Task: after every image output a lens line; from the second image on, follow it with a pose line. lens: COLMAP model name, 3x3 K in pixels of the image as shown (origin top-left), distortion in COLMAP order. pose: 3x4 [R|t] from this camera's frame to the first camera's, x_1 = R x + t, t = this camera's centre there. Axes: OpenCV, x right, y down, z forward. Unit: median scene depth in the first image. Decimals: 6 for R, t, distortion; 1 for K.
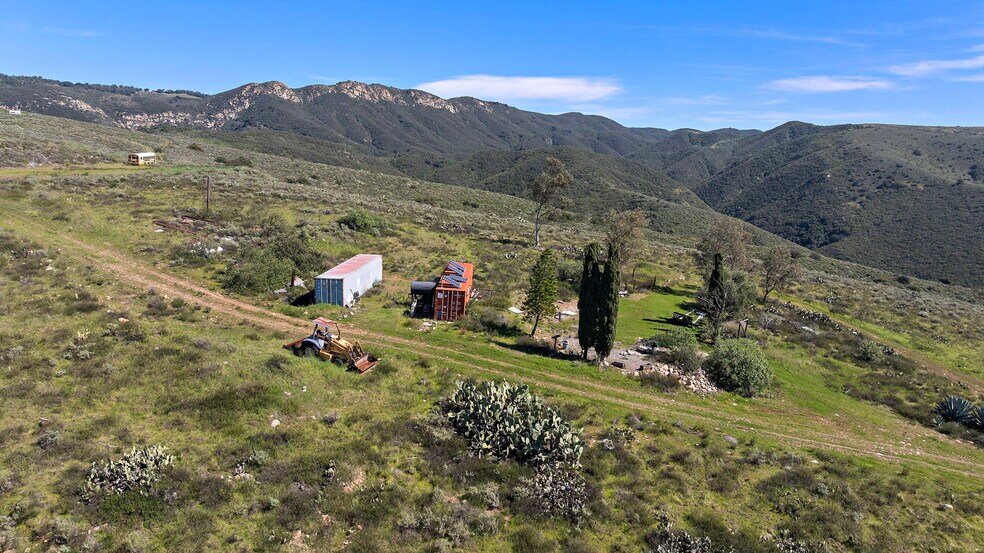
lens RADIAL K [[679.6, 0, 496.0], [0, 679.6, 275.6], [0, 0, 1]] dist [-0.033524, 0.001941]
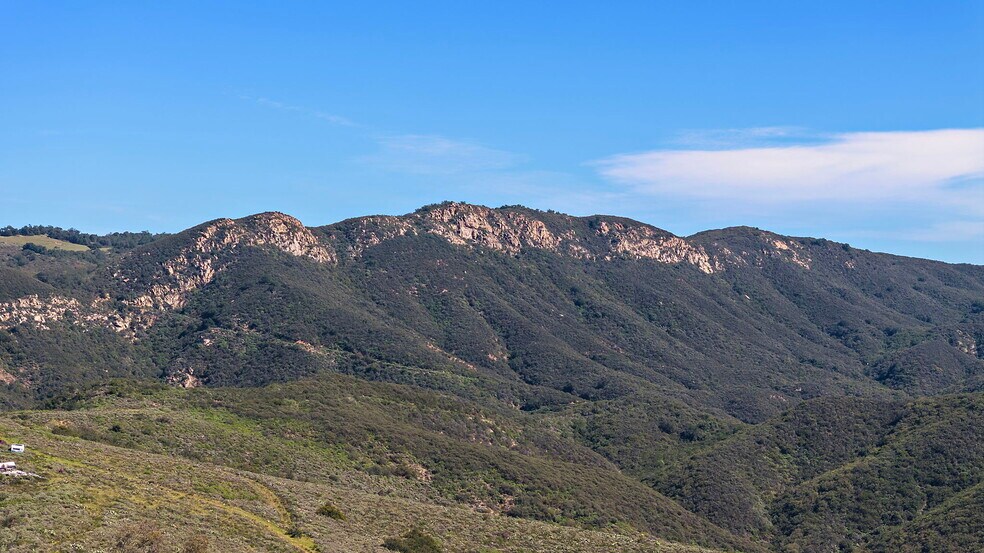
lens RADIAL K [[1960.4, 0, 491.2], [0, 1960.4, 276.6], [0, 0, 1]] dist [-0.090509, 0.064821]
pose [[0.987960, -0.011895, -0.154251, -0.017019], [-0.020265, 0.978501, -0.205246, -0.011770], [0.153376, 0.205901, 0.966478, -0.098673]]
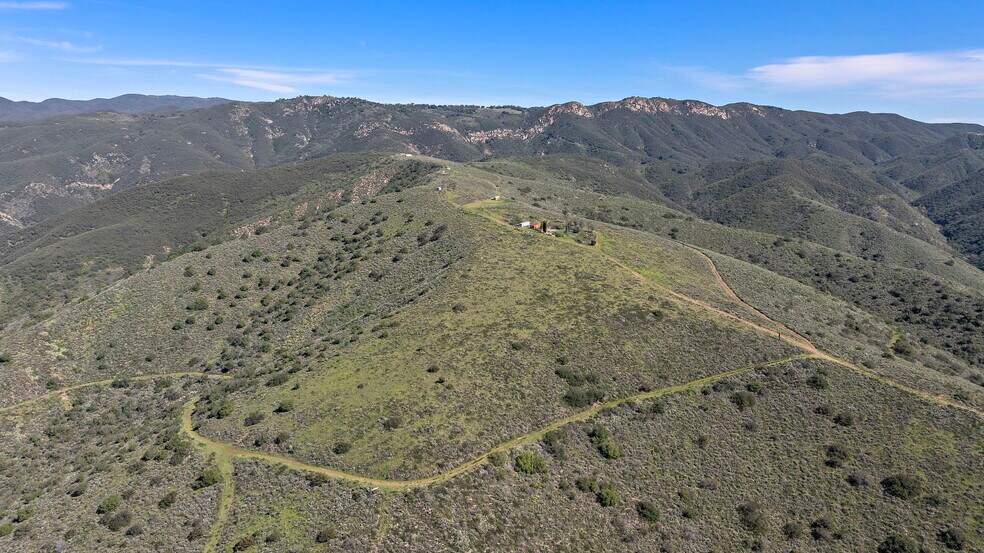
lens RADIAL K [[705.1, 0, 497.0], [0, 705.1, 279.0], [0, 0, 1]] dist [-0.012865, 0.005445]
pose [[0.904870, 0.076900, -0.418684, 0.127822], [-0.068733, 0.997036, 0.034578, 0.016188], [0.420102, -0.002511, 0.907474, -0.282383]]
